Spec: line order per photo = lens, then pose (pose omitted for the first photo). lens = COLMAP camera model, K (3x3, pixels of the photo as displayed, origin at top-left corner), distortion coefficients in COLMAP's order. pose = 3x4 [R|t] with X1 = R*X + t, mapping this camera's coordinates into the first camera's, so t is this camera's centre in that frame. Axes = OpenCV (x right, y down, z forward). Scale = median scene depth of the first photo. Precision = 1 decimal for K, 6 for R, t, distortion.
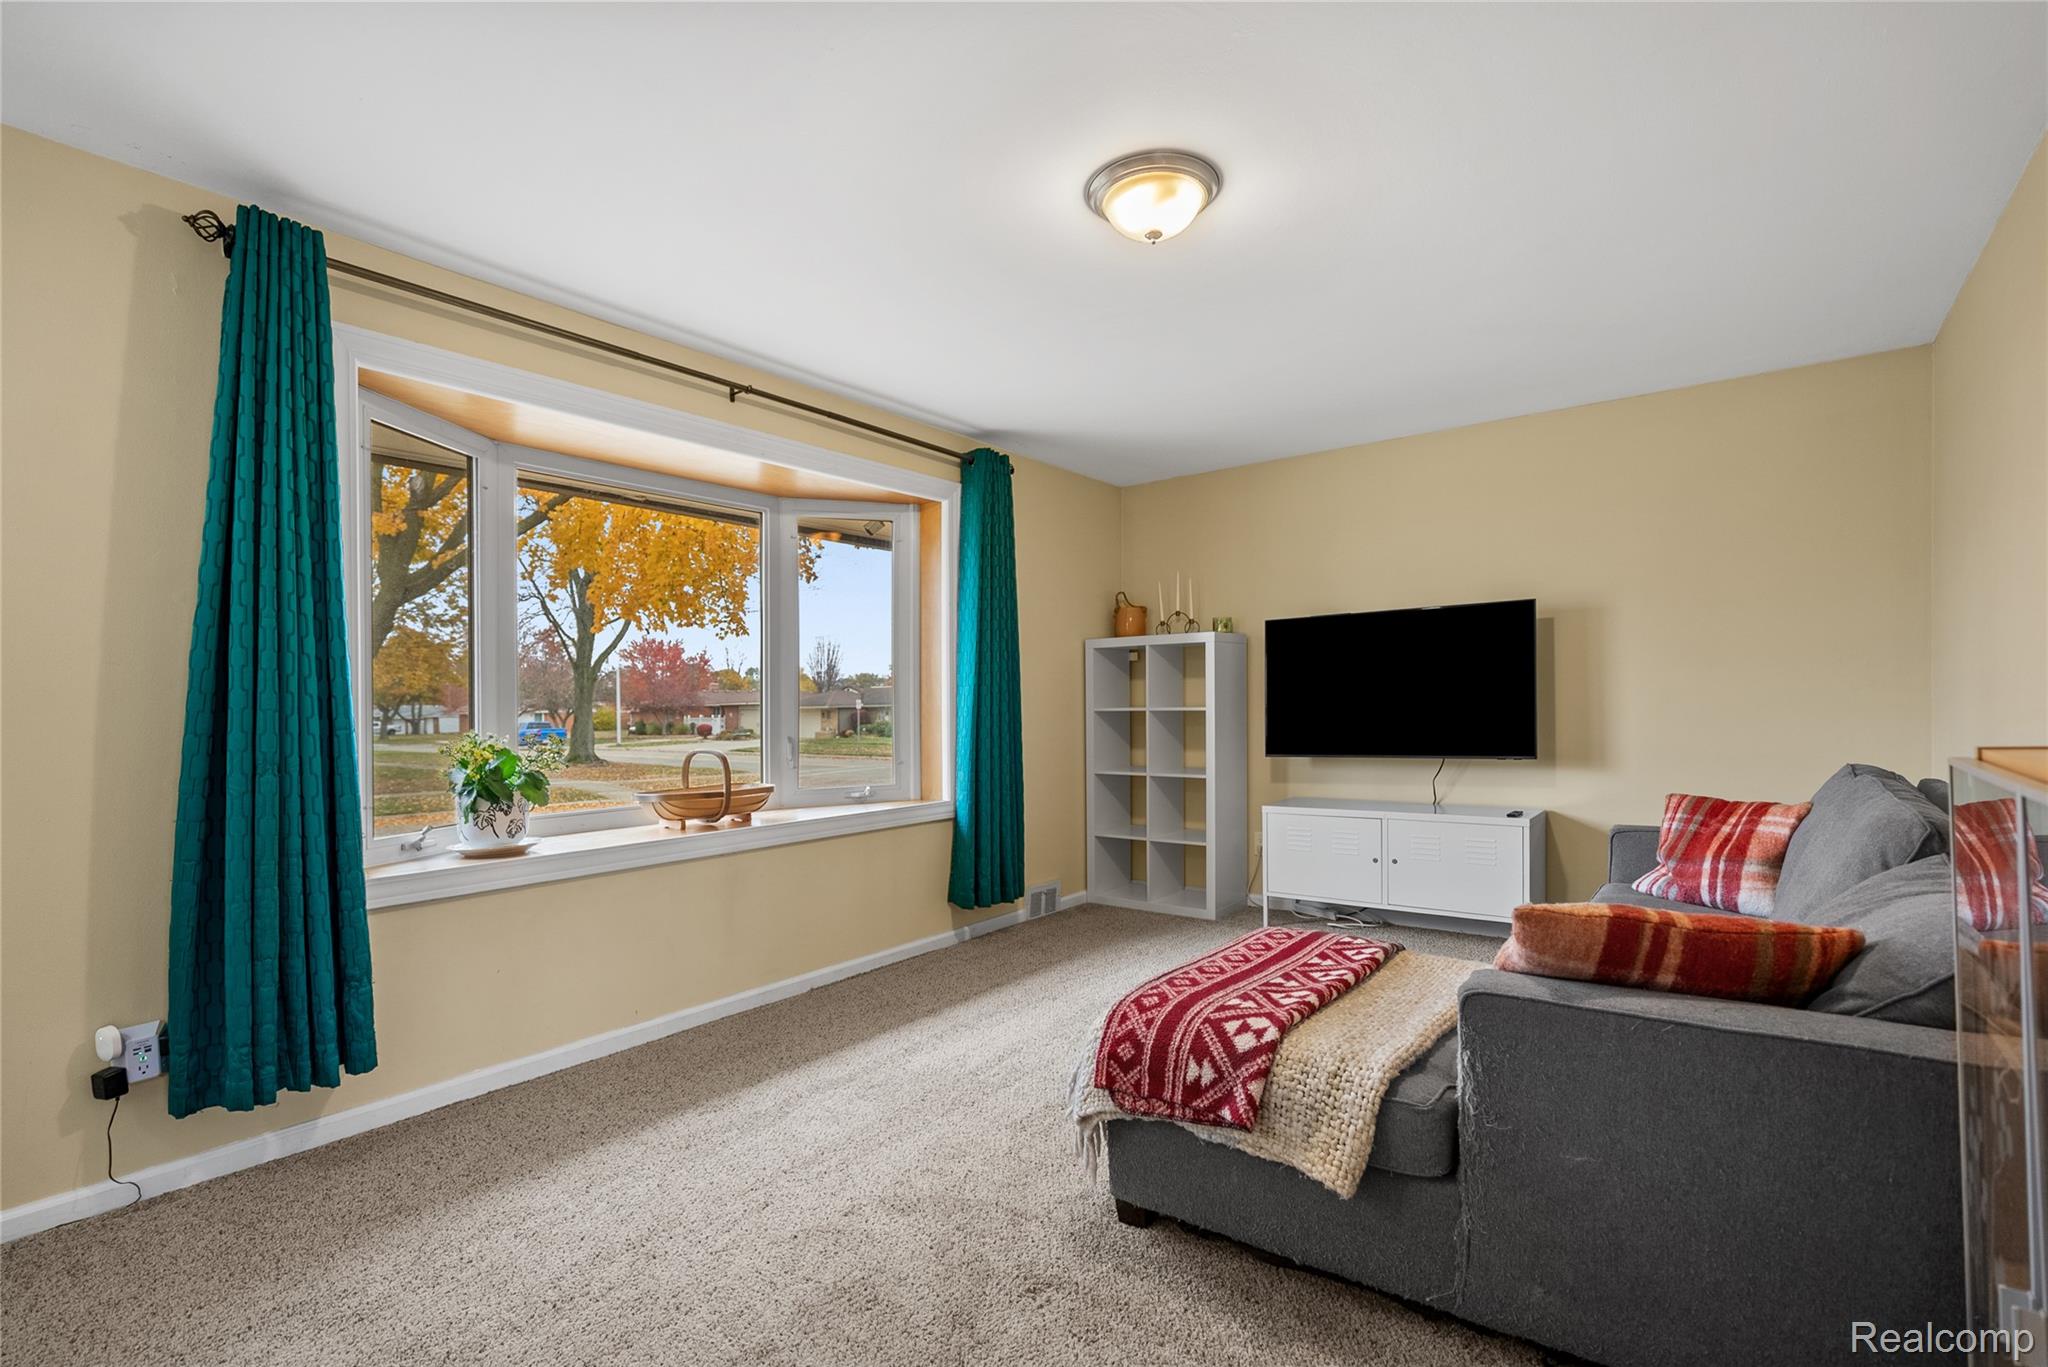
lens RADIAL K [[946.7, 0, 1018.3], [0, 946.7, 684.4], [0, 0, 1]] dist [-0.002124, -0.000103]
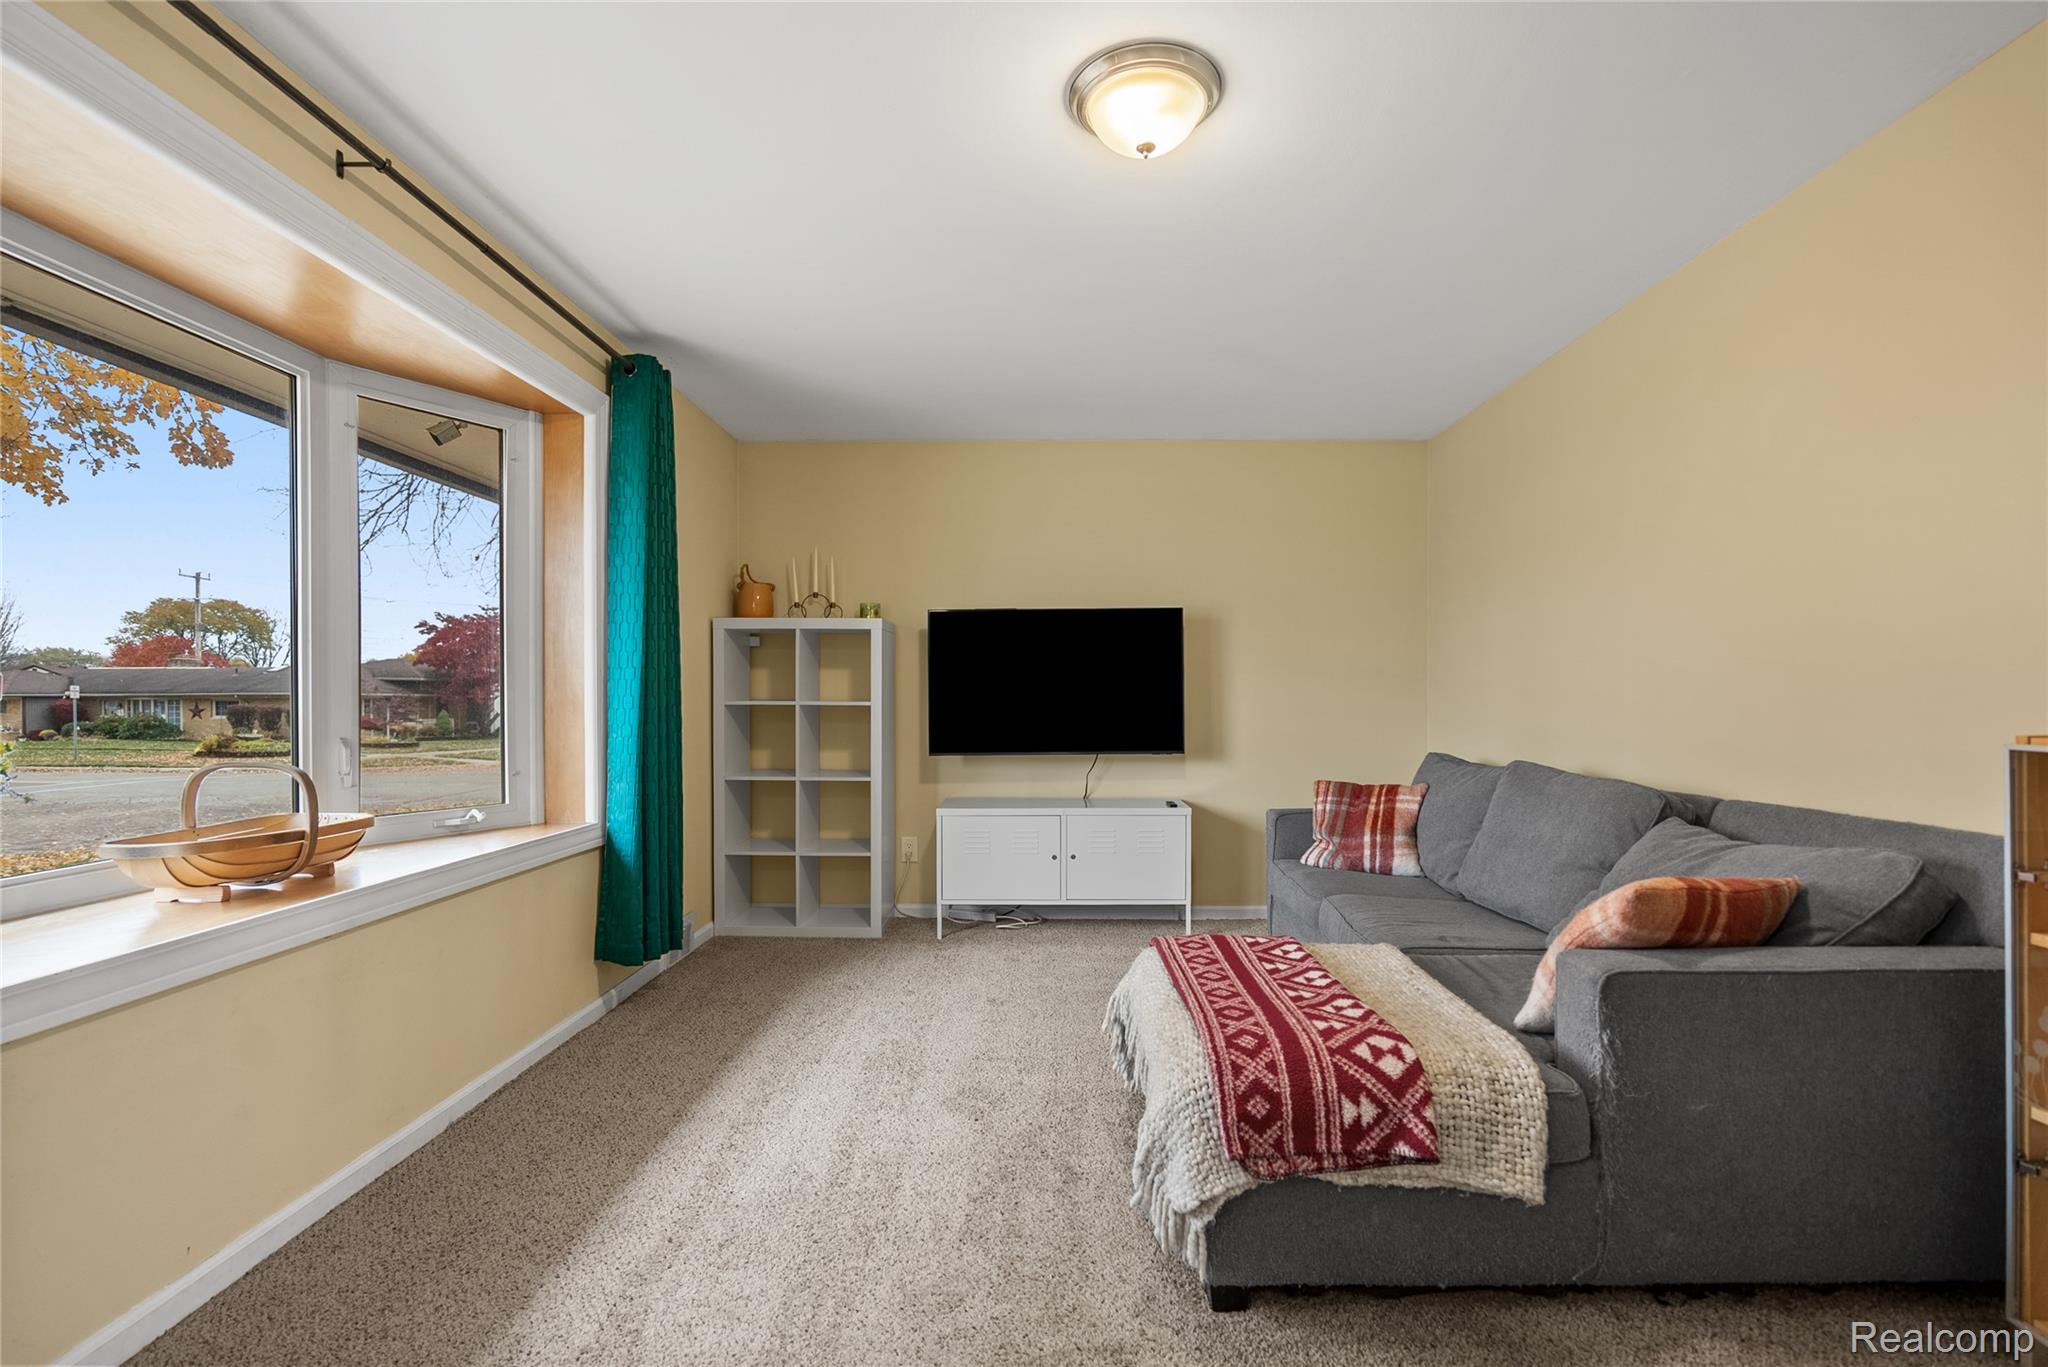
lens RADIAL K [[959.6, 0, 1029.3], [0, 959.6, 696.9], [0, 0, 1]] dist [-0.002886, 0.000237]
pose [[0.798060, 0.018990, 0.602278, -0.361330], [-0.027879, 0.999597, 0.005424, 0.016042], [-0.601932, -0.021119, 0.798268, 0.287656]]
